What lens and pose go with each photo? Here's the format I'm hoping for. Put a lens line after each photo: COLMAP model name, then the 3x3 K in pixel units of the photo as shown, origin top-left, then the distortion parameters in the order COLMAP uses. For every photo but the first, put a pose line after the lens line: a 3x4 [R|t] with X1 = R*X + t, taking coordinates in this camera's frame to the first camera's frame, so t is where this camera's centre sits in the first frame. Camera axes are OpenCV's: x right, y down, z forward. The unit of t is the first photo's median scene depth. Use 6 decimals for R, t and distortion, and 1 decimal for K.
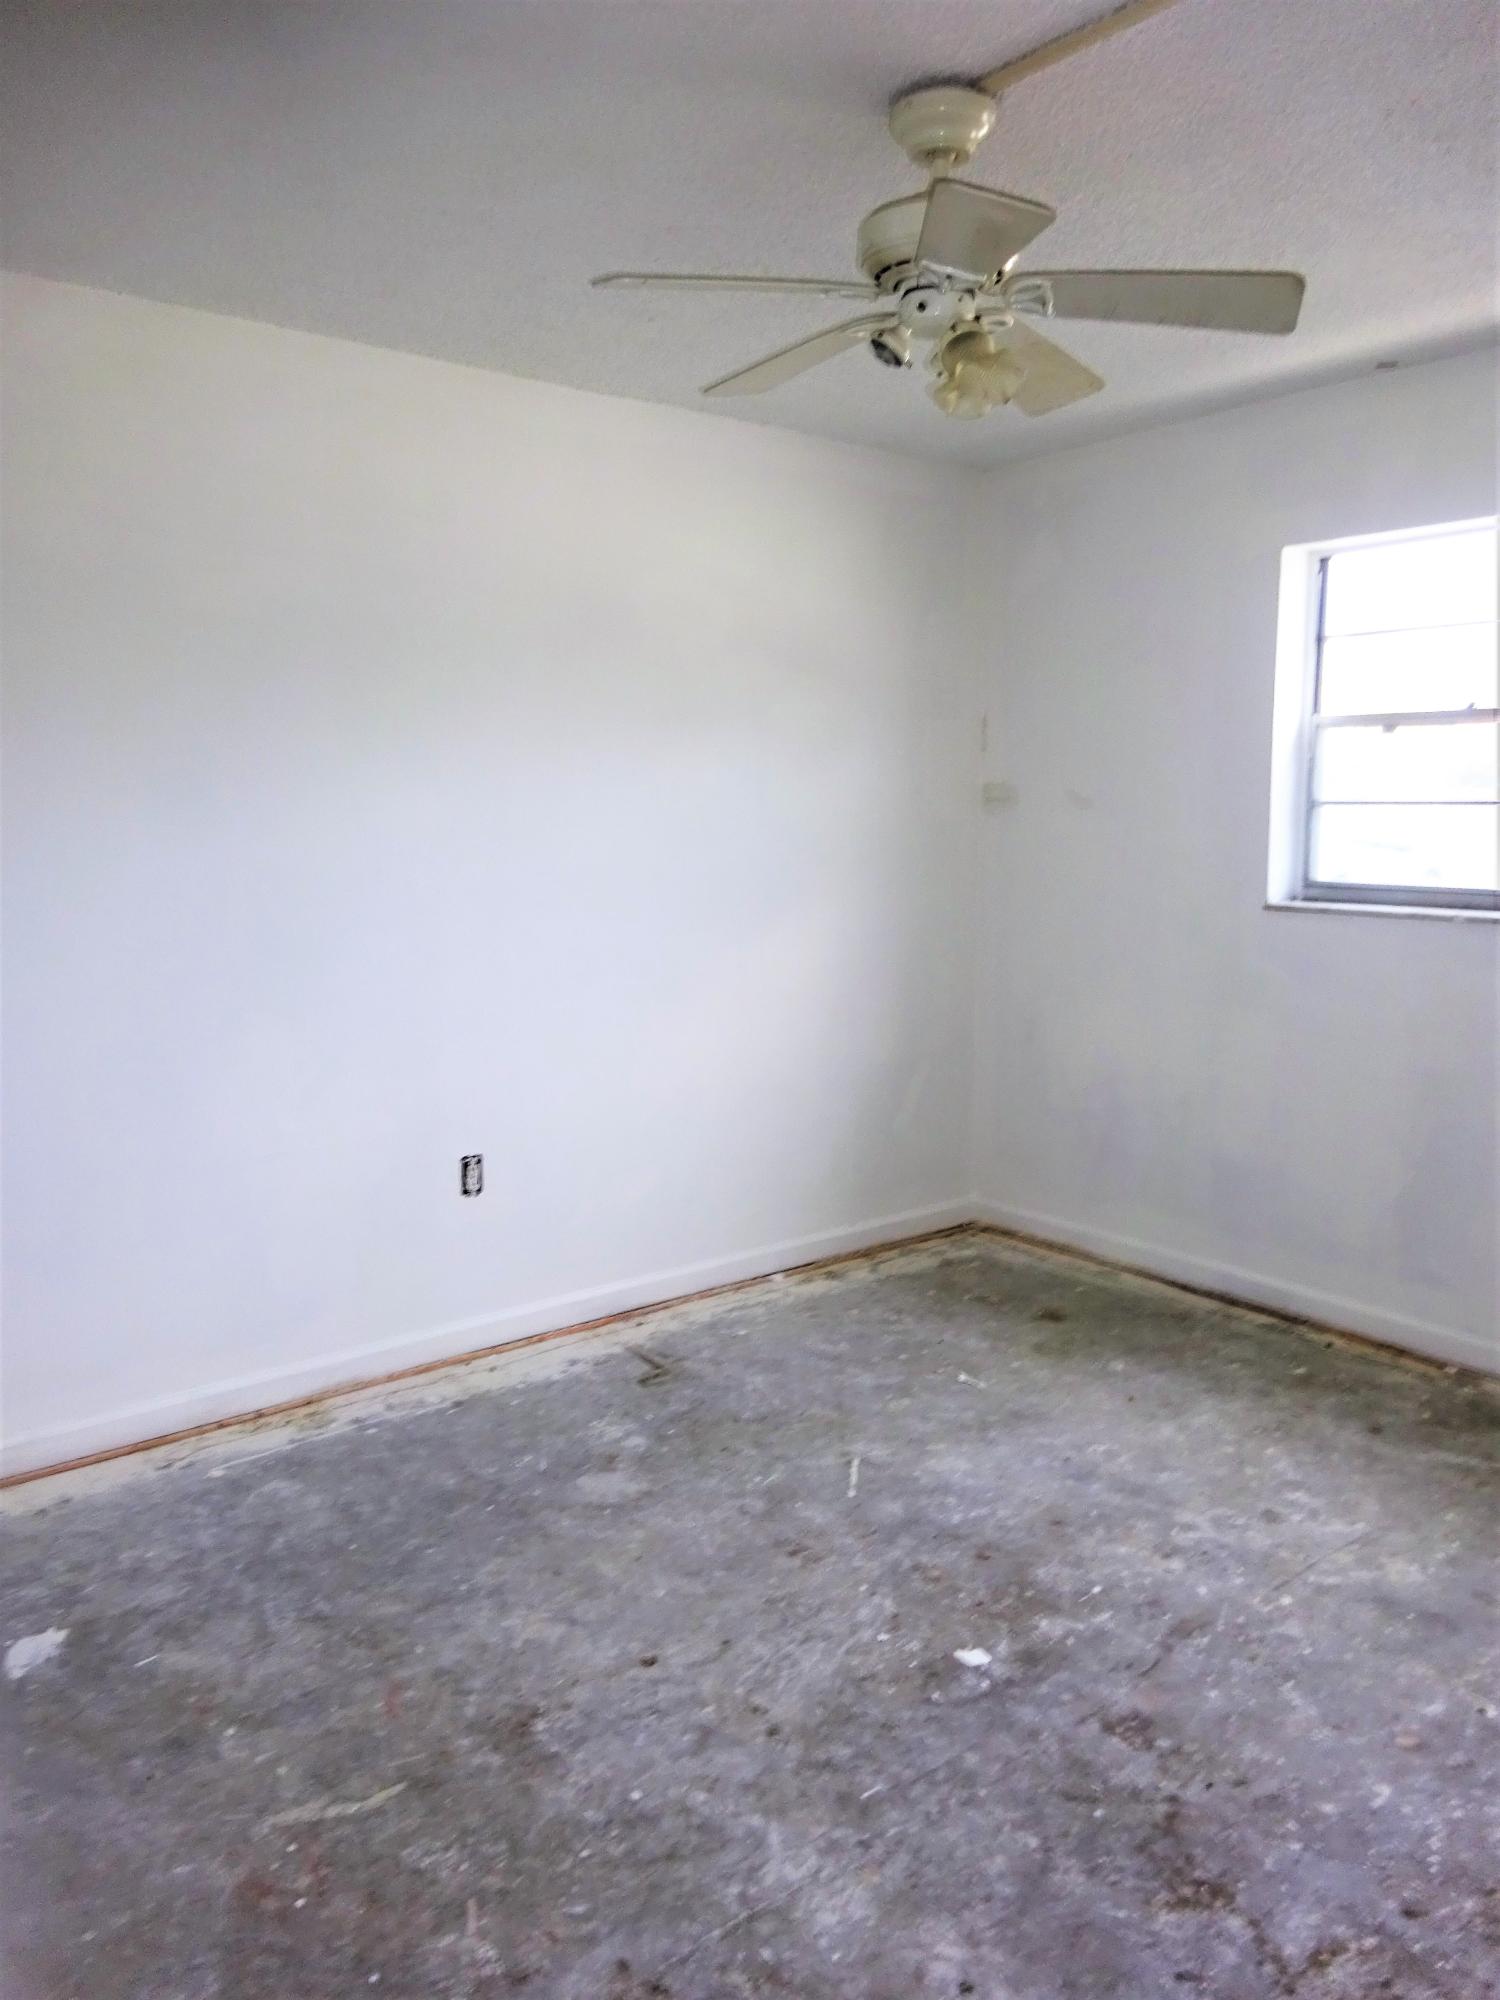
lens RADIAL K [[1484.0, 0, 750.0], [0, 1484.0, 1000.0], [0, 0, 1]] dist [-0.002896, -0.001227]
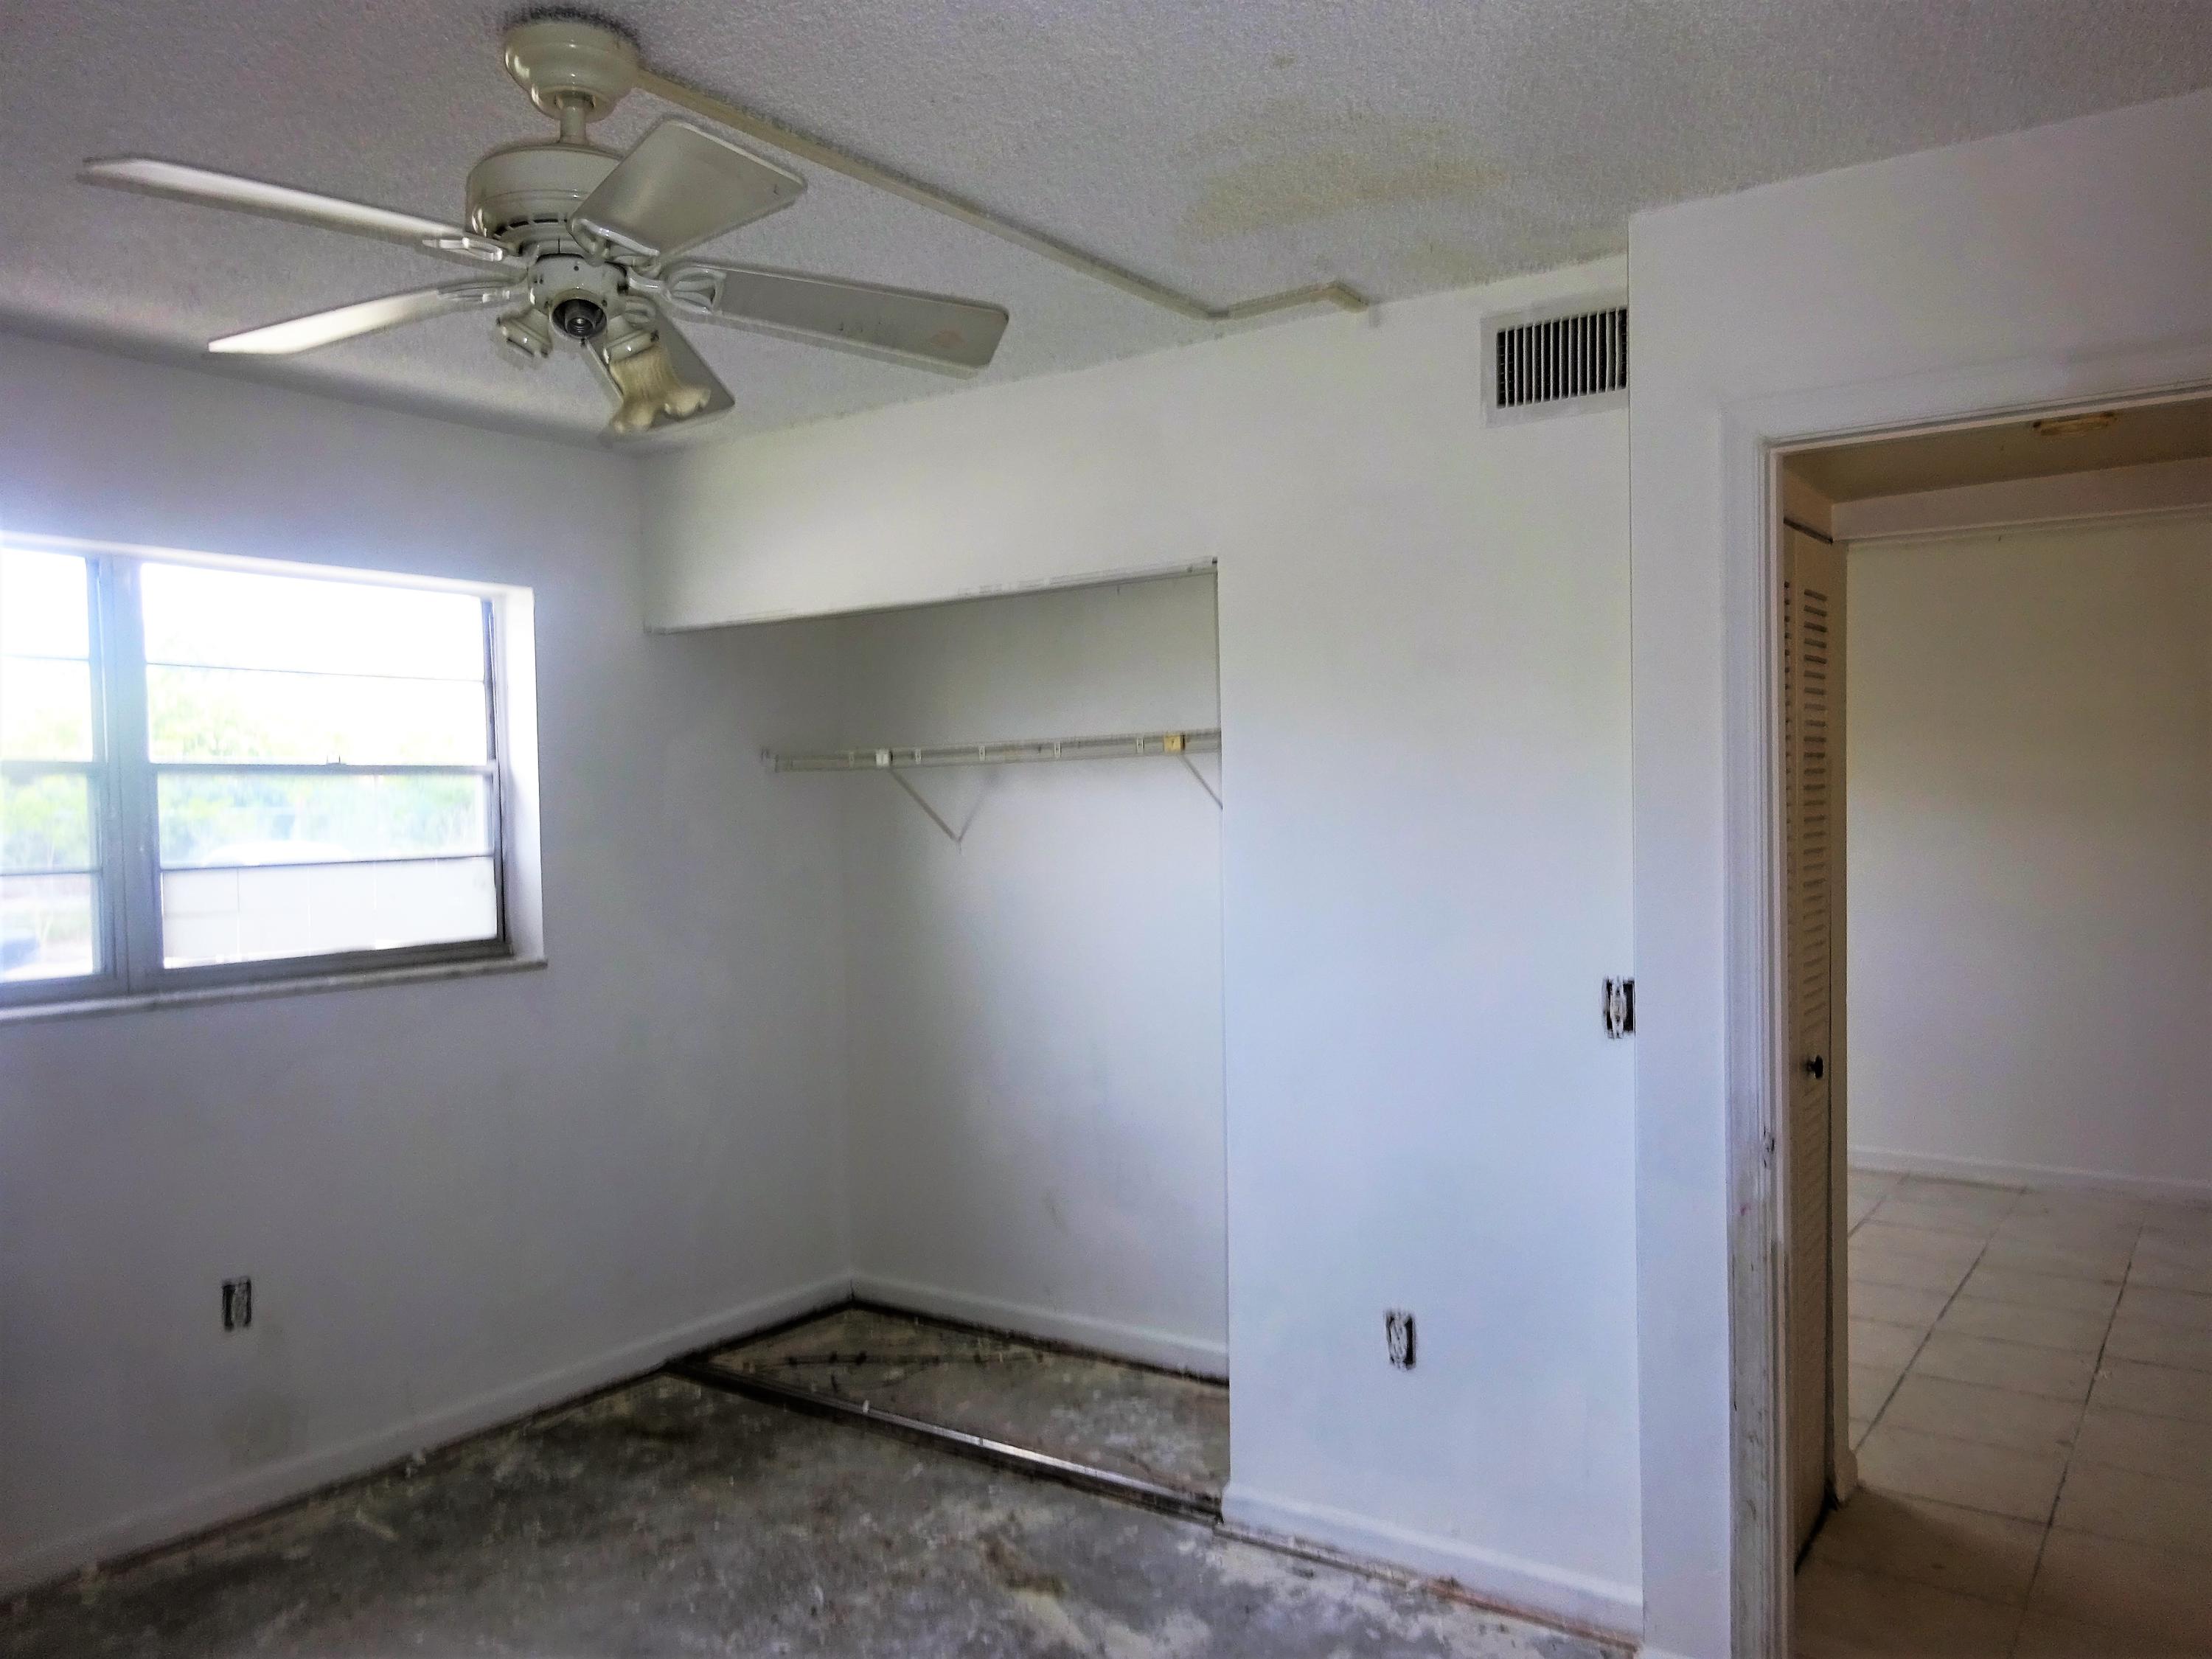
lens RADIAL K [[1641.3, 0, 1106.0], [0, 1641.3, 829.5], [0, 0, 1]] dist [-0.002896, -0.001227]
pose [[-0.254193, -0.004614, 0.967142, -0.944232], [0.147710, 0.988072, 0.043536, -0.200159], [-0.955807, 0.153924, -0.250480, 1.155784]]
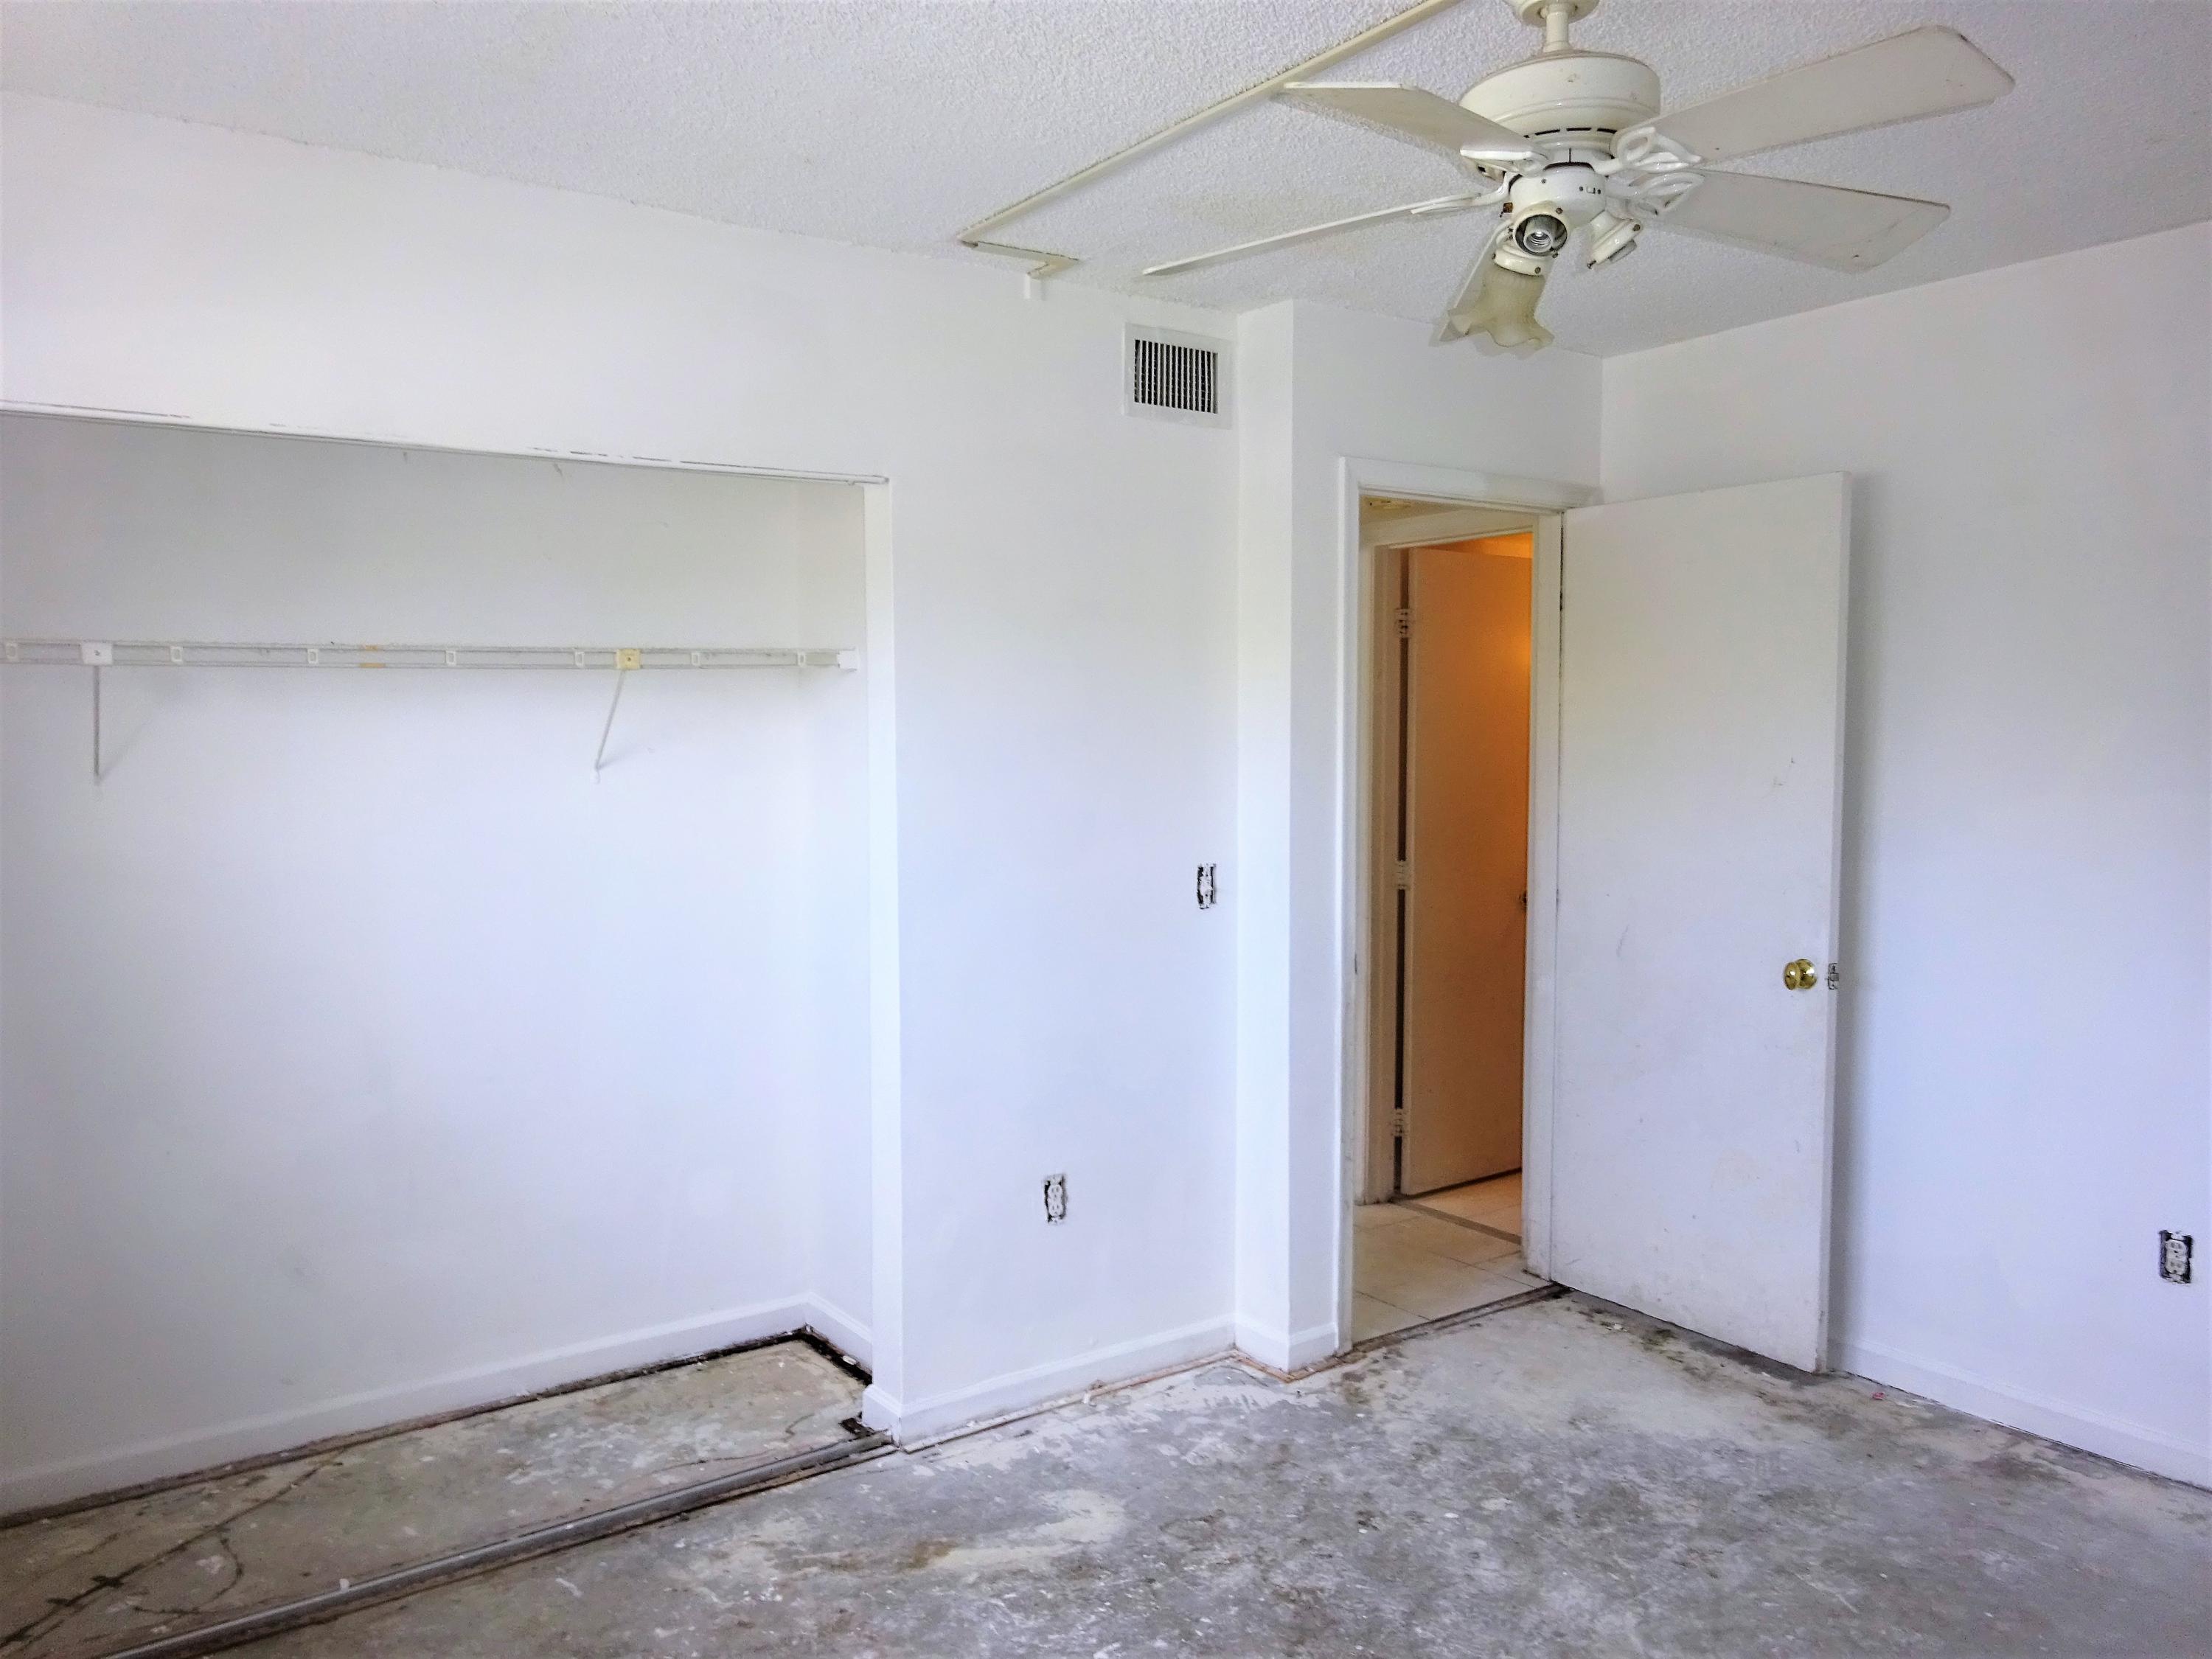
lens RADIAL K [[1641.3, 0, 1106.0], [0, 1641.3, 829.5], [0, 0, 1]] dist [-0.002896, -0.001227]
pose [[-0.997237, 0.005531, 0.074077, 0.355566], [0.019960, 0.980502, 0.195494, -0.360477], [-0.071551, 0.196433, -0.977903, 2.283080]]
